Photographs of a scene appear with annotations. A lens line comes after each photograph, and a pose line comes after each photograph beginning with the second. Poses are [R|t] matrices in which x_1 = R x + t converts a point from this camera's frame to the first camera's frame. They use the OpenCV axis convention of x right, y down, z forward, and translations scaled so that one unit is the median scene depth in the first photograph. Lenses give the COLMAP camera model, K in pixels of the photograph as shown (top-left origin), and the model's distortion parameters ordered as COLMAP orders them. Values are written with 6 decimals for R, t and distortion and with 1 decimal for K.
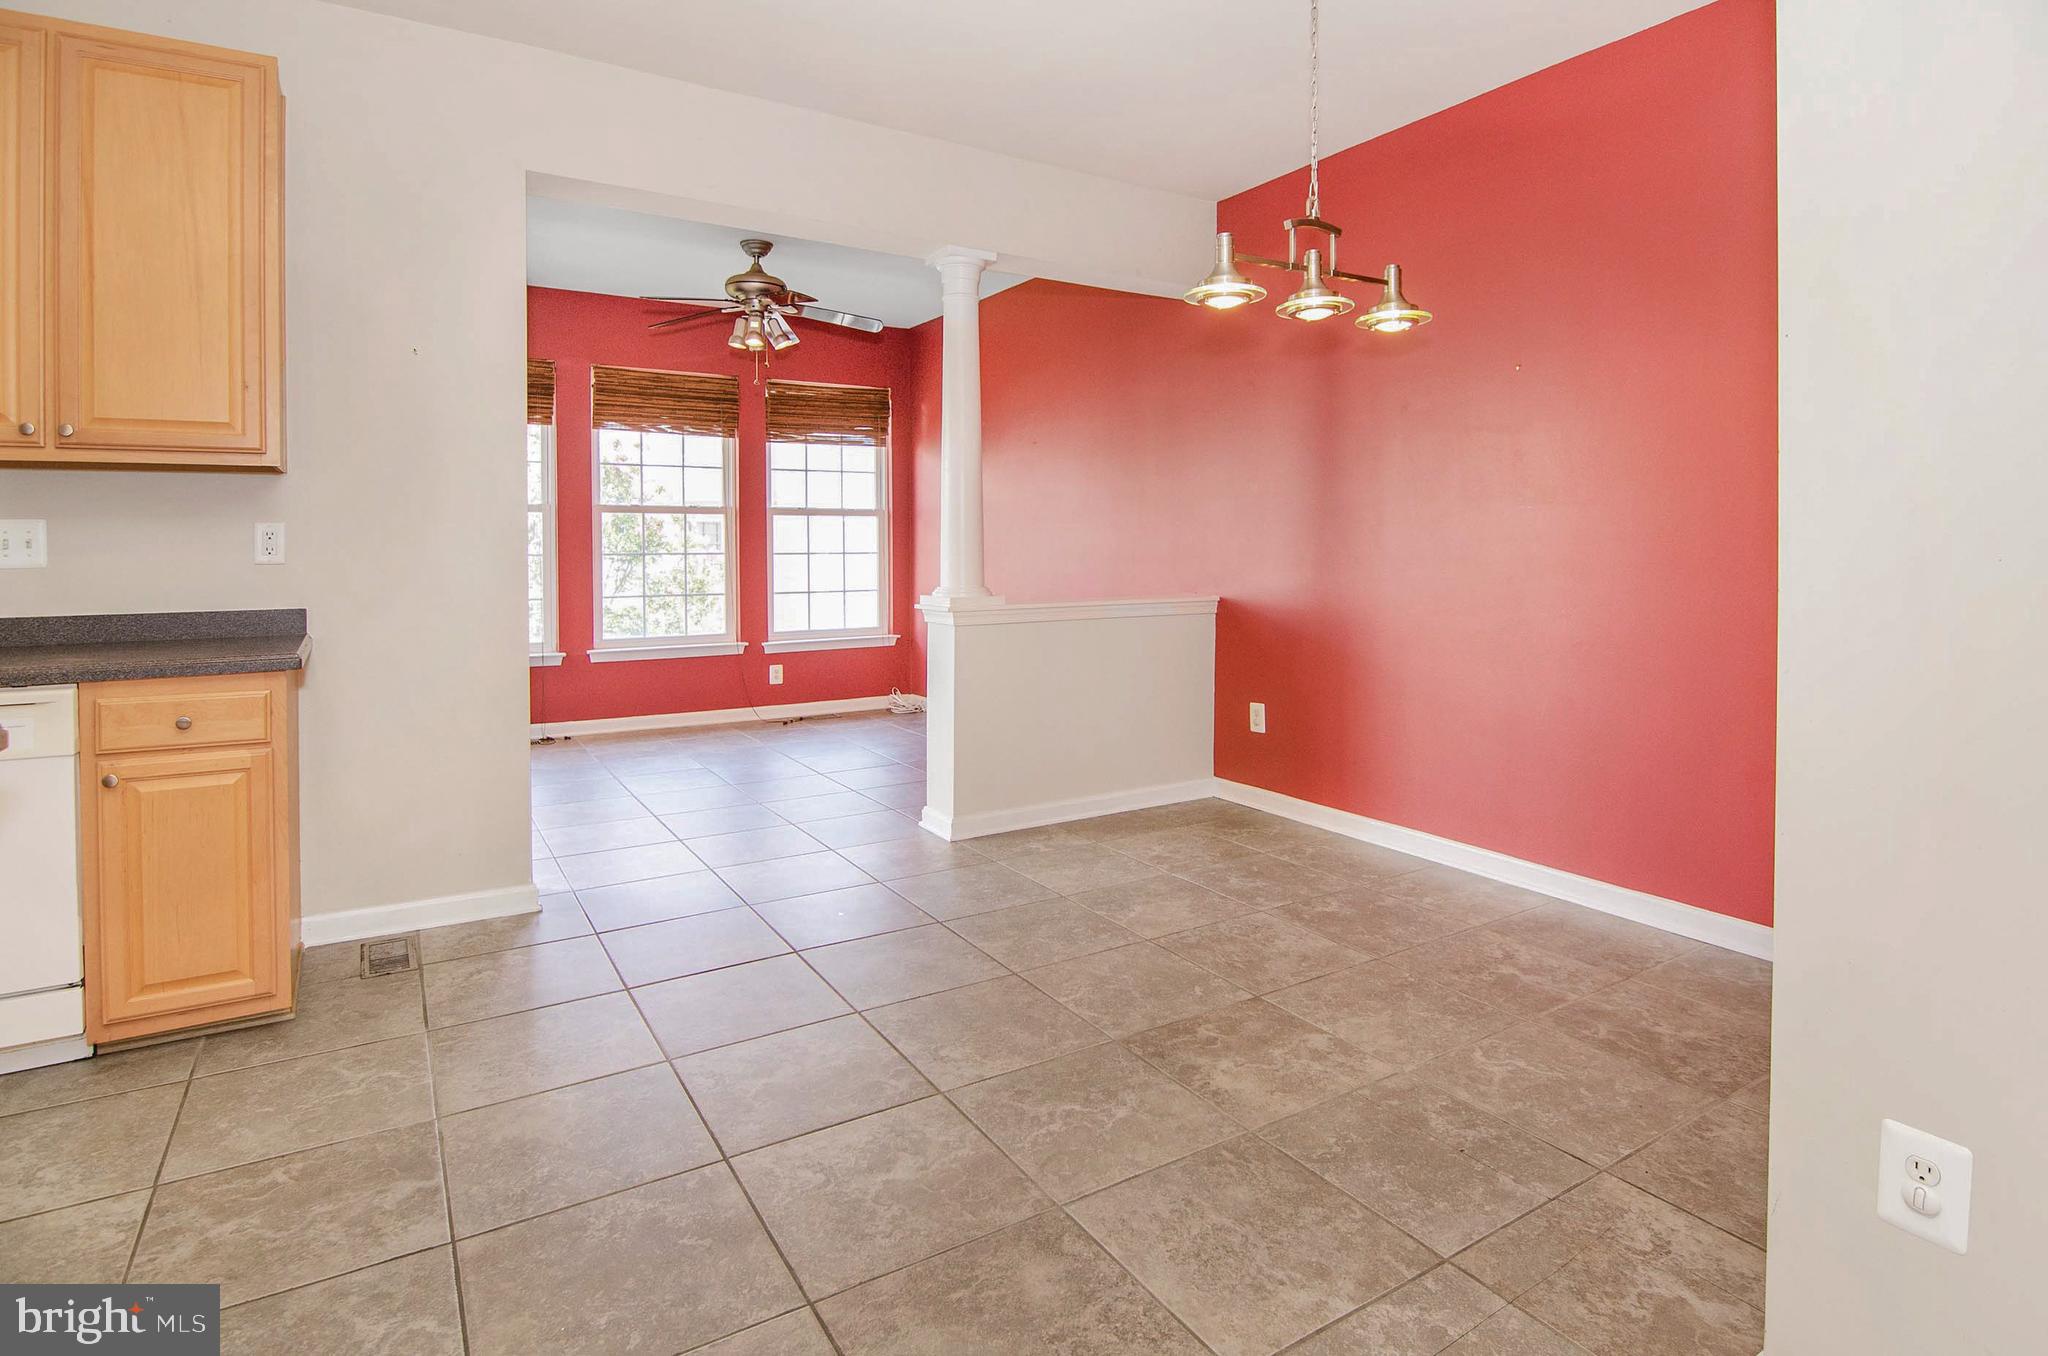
lens RADIAL K [[1051.8, 0, 1024.7], [0, 1051.8, 555.4], [0, 0, 1]] dist [-0.010674, -0.004391]
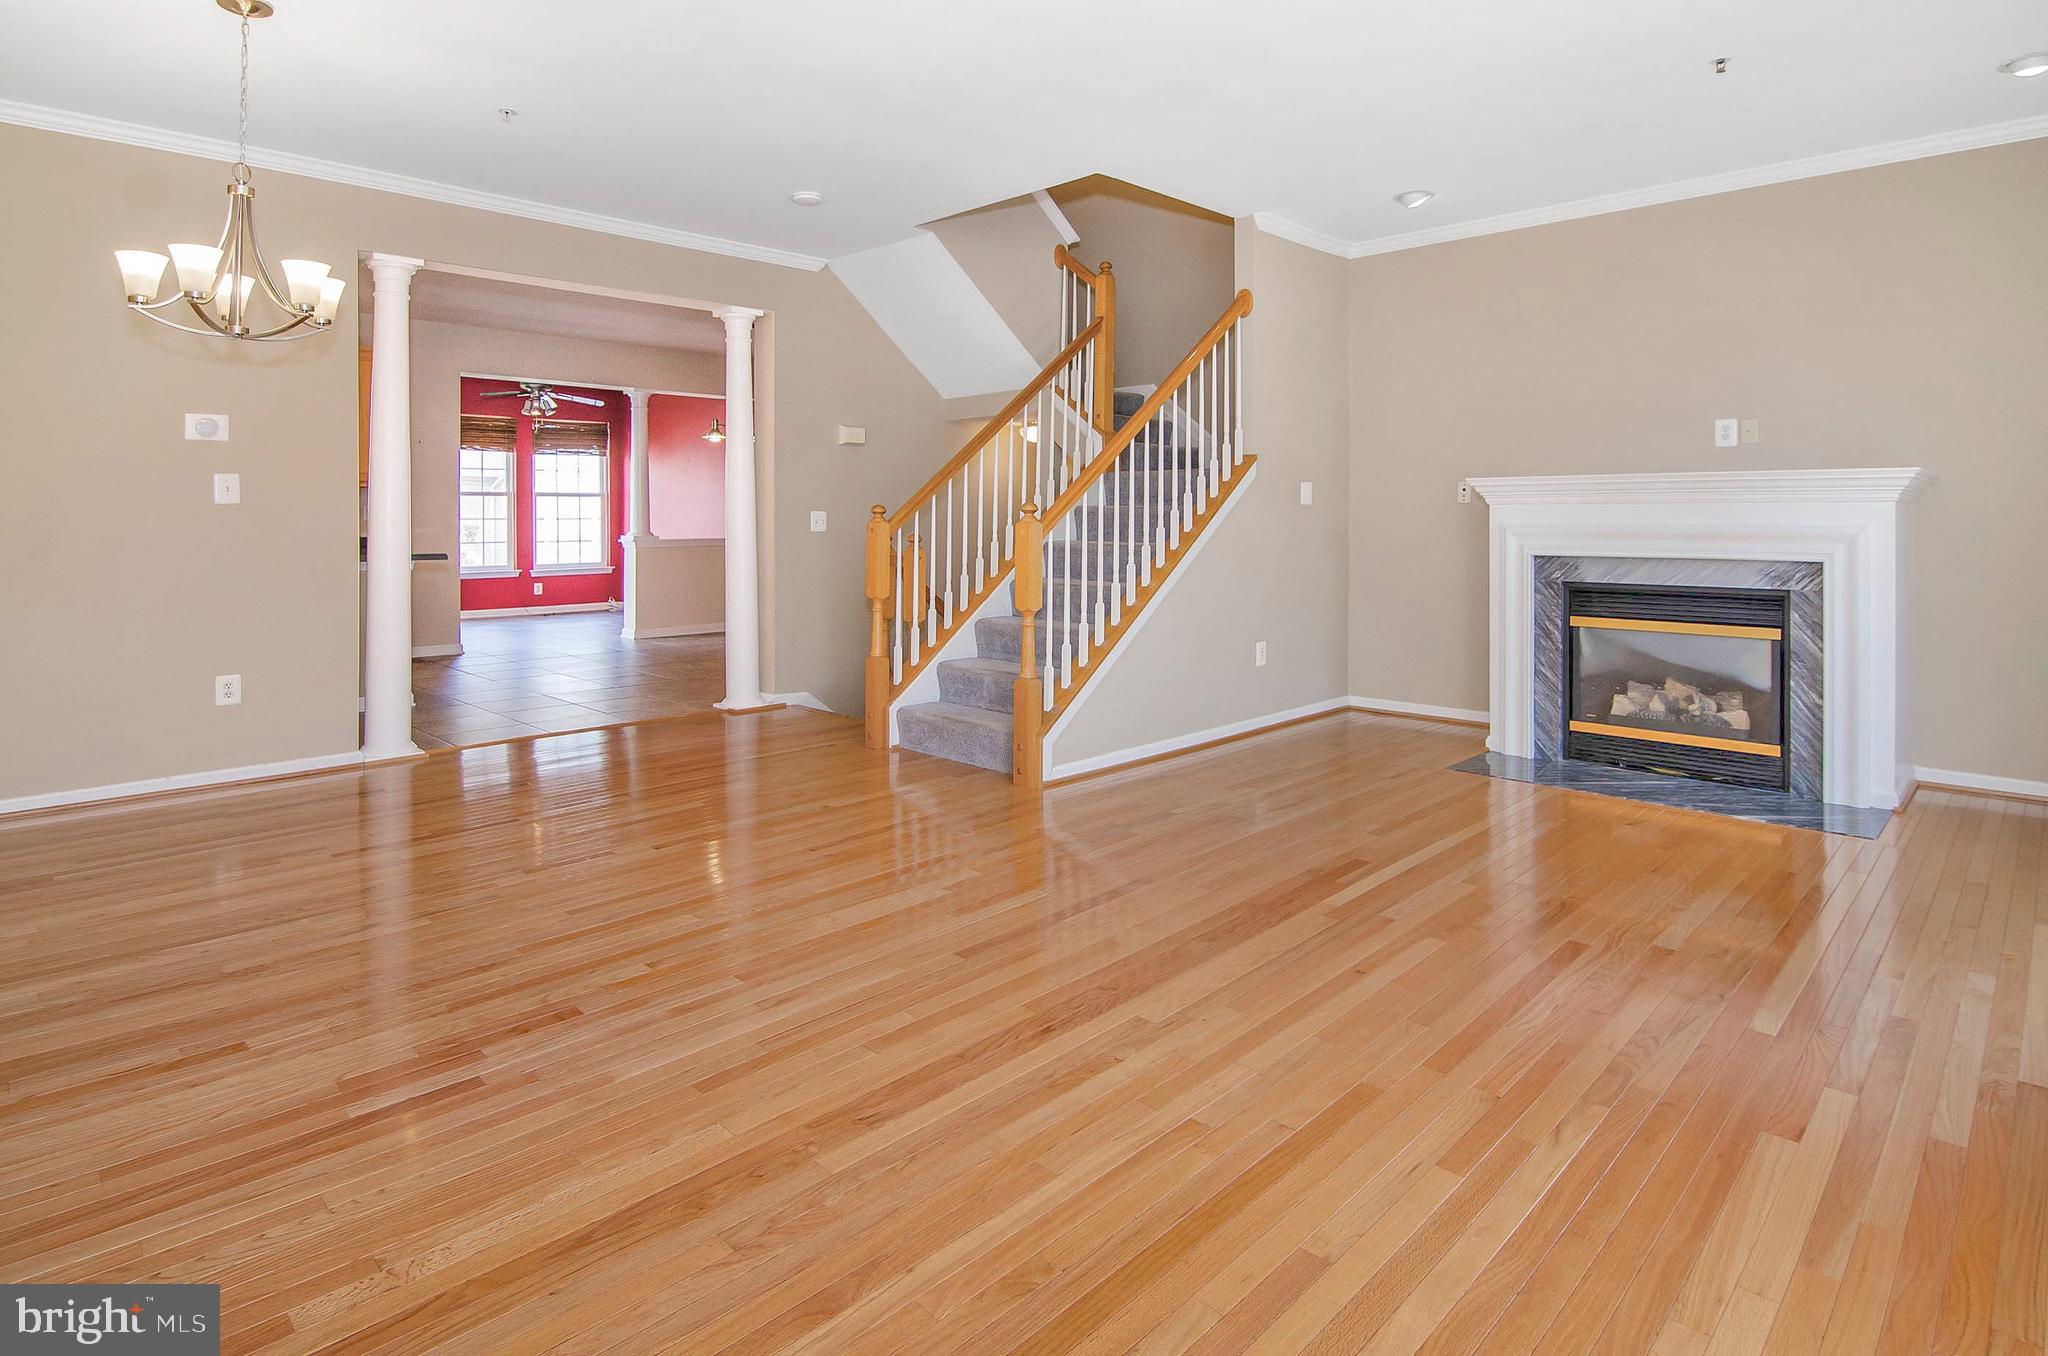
lens RADIAL K [[1051.8, 0, 1019.0], [0, 1051.8, 513.1], [0, 0, 1]] dist [-0.010674, -0.004391]
pose [[0.971596, 0.000865, 0.236643, 0.319432], [0.001976, 0.999929, -0.011769, 0.026934], [-0.236637, 0.011902, 0.971525, -2.241672]]
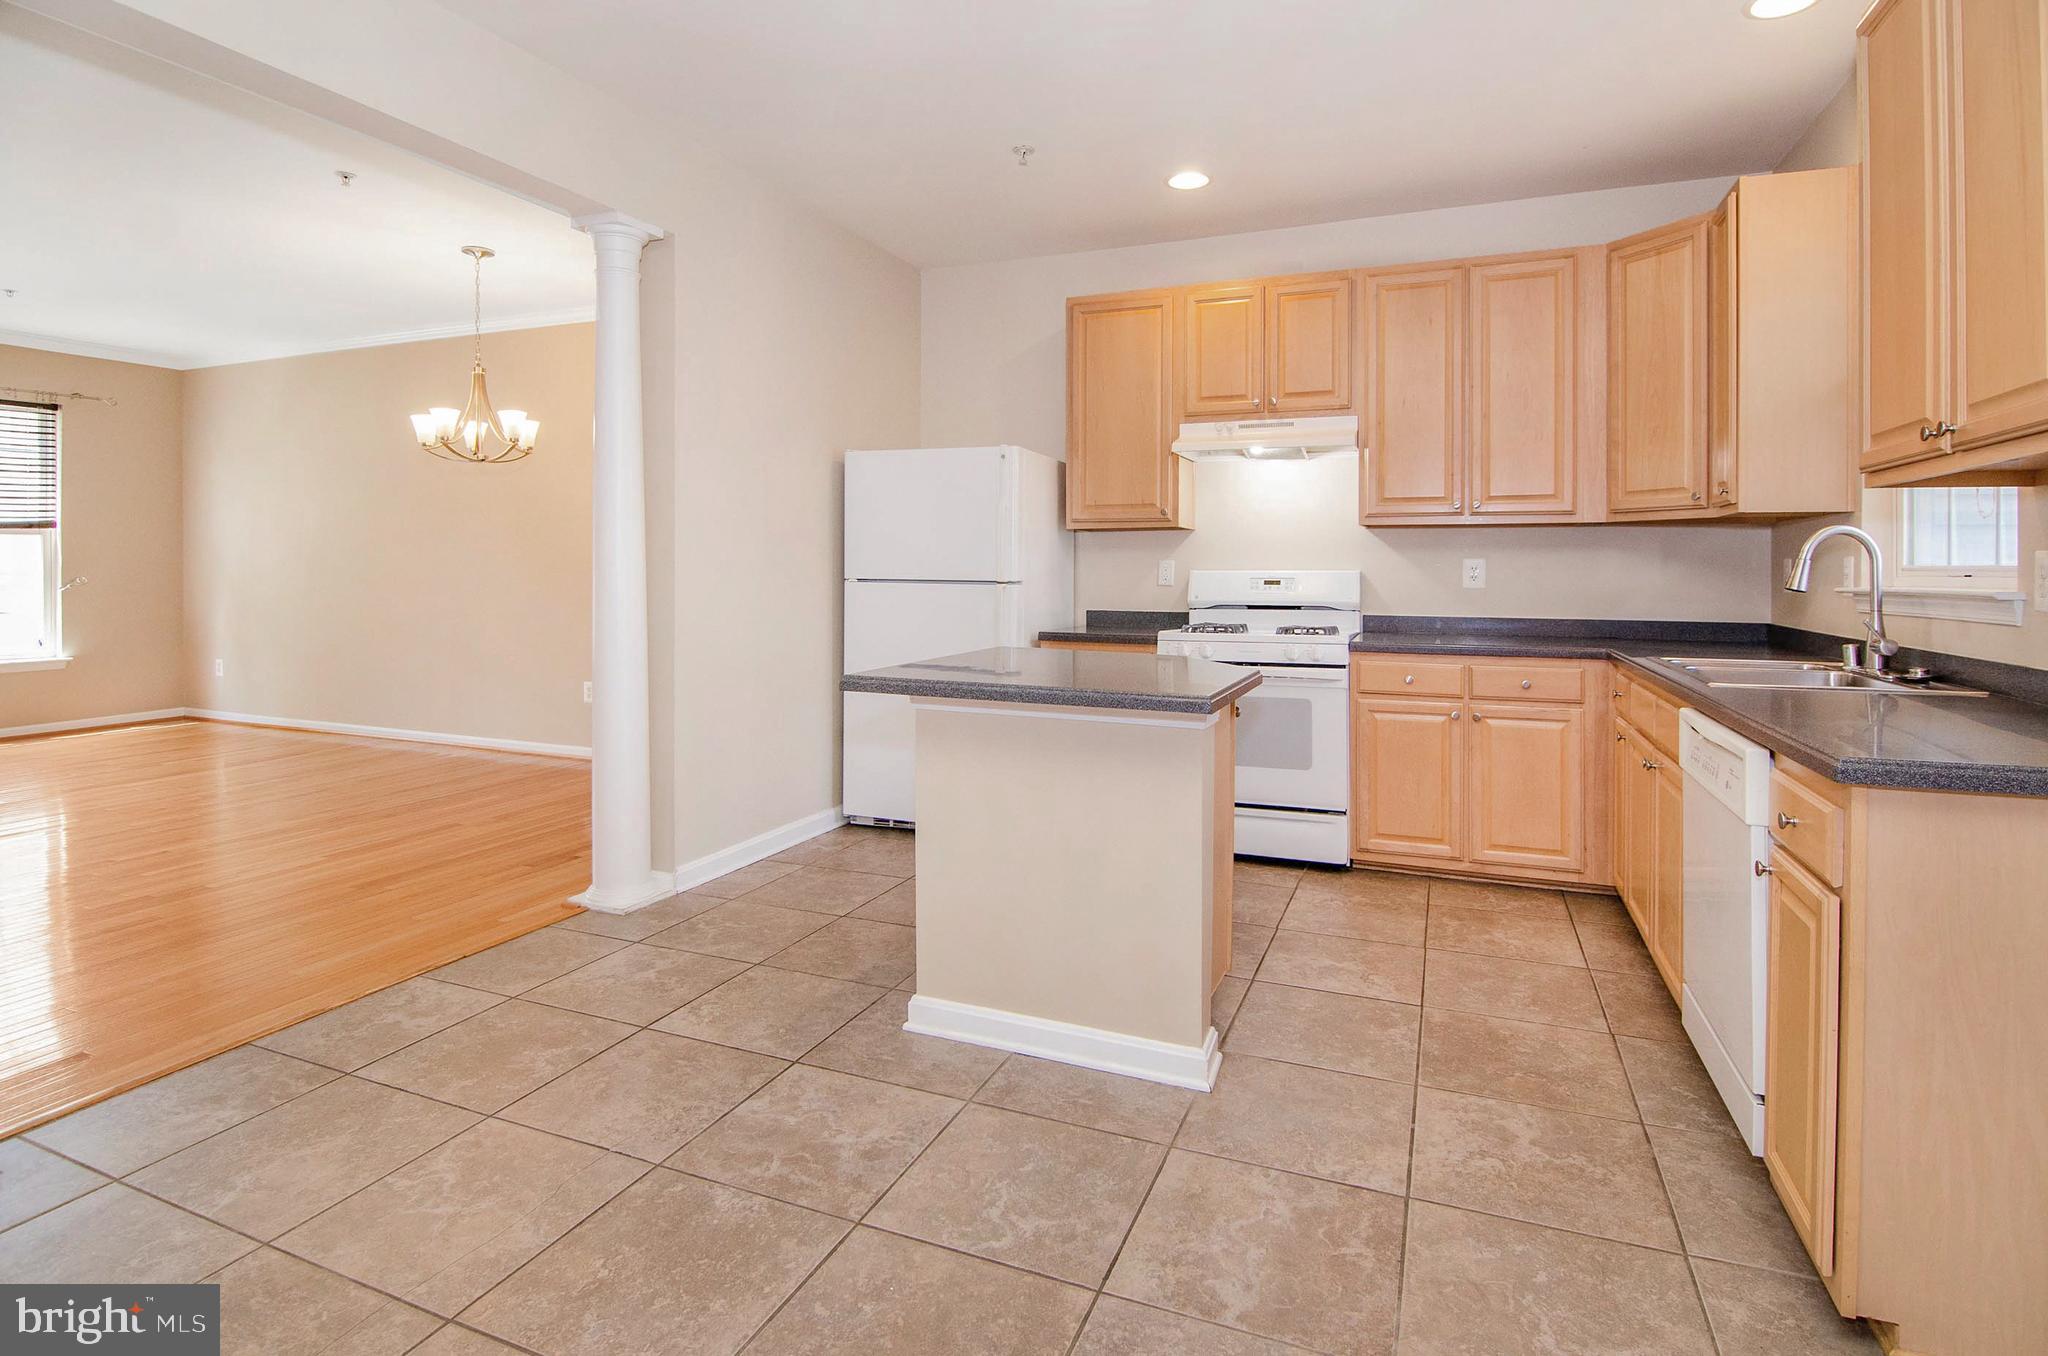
lens RADIAL K [[1030.2, 0, 1041.1], [0, 1030.2, 564.5], [0, 0, 1]] dist [-0.014629, -0.001844]
pose [[-0.803248, -0.003448, -0.595635, 0.039644], [-0.008803, 0.999943, 0.006082, -0.015363], [0.595580, 0.010129, -0.803232, 1.053510]]
